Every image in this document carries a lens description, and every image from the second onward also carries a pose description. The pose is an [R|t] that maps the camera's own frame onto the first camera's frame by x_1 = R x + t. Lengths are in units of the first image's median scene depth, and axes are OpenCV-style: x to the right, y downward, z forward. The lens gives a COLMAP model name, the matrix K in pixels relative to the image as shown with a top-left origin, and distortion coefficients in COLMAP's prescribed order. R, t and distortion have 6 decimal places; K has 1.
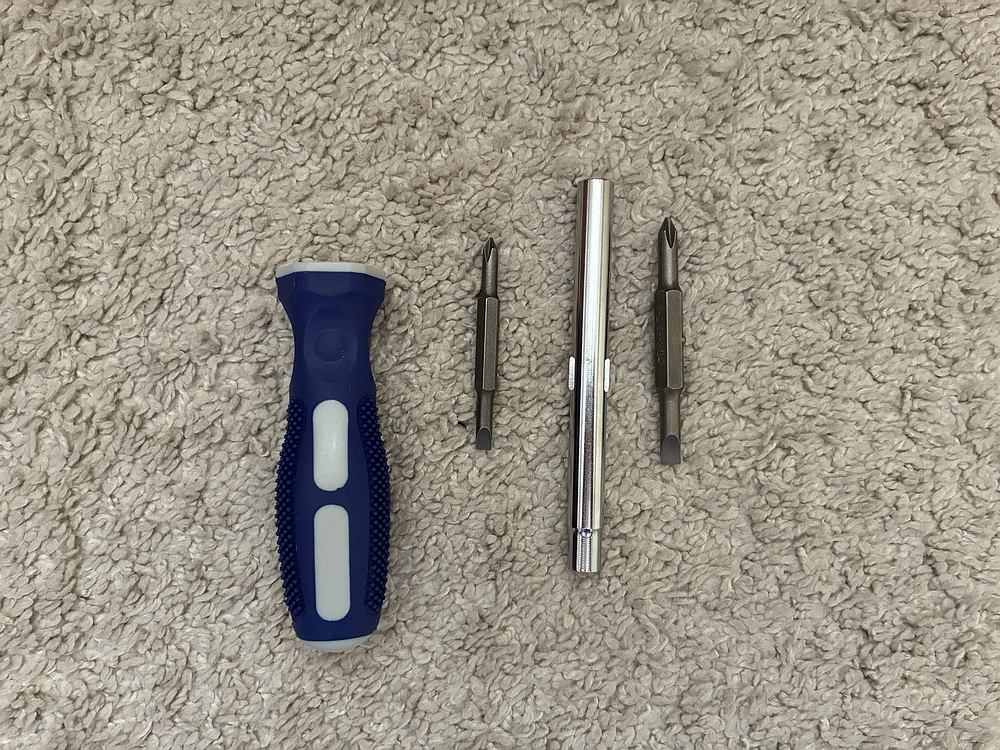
lens RADIAL K [[765.5, 0, 492.9], [0, 765.5, 368.2], [0, 0, 1]] dist [0.037034, -0.047191]
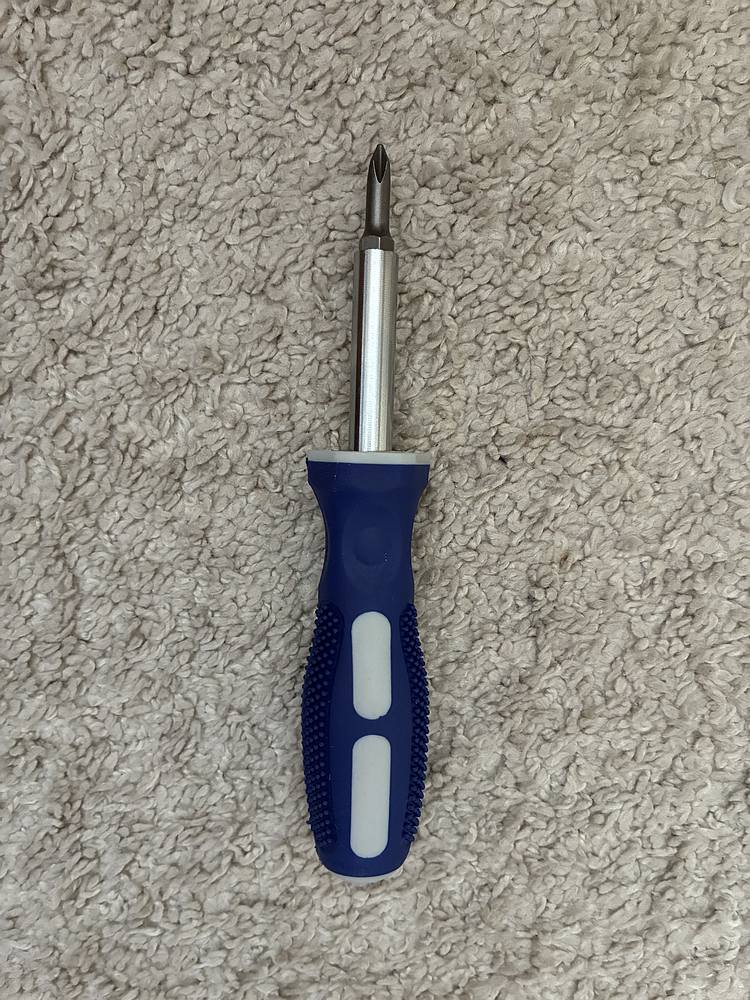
lens RADIAL K [[765.5, 0, 366.8], [0, 765.5, 498.2], [0, 0, 1]] dist [0.037034, -0.047191]
pose [[0.978649, 0.029800, -0.203366, -0.015117], [-0.002955, 0.991372, 0.131046, 0.006295], [0.205517, -0.127647, 0.970293, 0.158766]]
